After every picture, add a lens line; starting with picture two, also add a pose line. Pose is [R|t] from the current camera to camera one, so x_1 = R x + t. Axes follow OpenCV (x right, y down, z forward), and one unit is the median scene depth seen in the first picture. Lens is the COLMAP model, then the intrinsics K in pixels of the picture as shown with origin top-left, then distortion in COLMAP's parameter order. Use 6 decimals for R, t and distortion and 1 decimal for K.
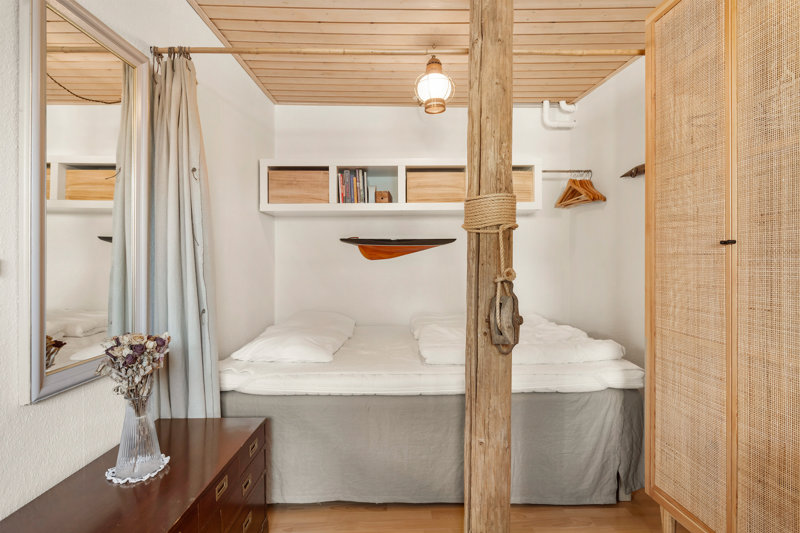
lens RADIAL K [[416.1, 0, 401.3], [0, 416.1, 274.5], [0, 0, 1]] dist [-0.001612, -0.000105]
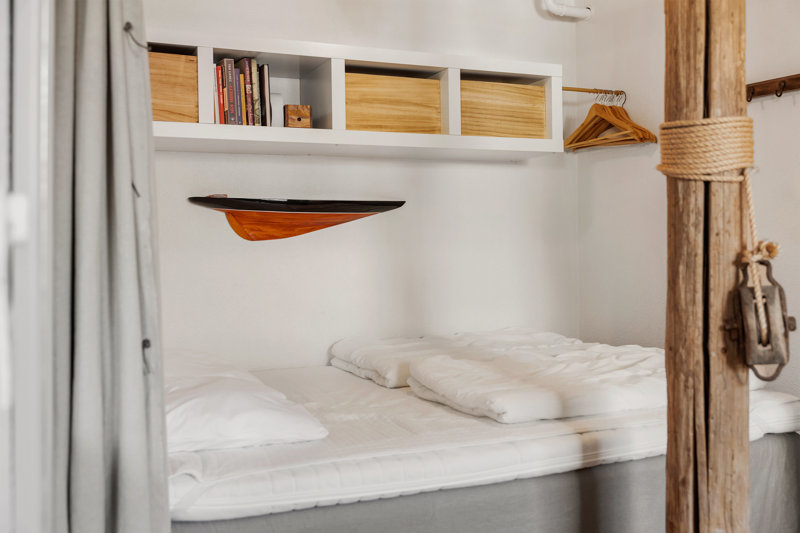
lens RADIAL K [[787.1, 0, 400.0], [0, 787.1, 266.5], [0, 0, 1]] dist [0.006711, -0.014681]
pose [[0.925778, -0.017132, 0.377679, -0.307052], [0.022536, 0.999697, -0.009894, 0.010690], [-0.377395, 0.017671, 0.925884, 0.061203]]
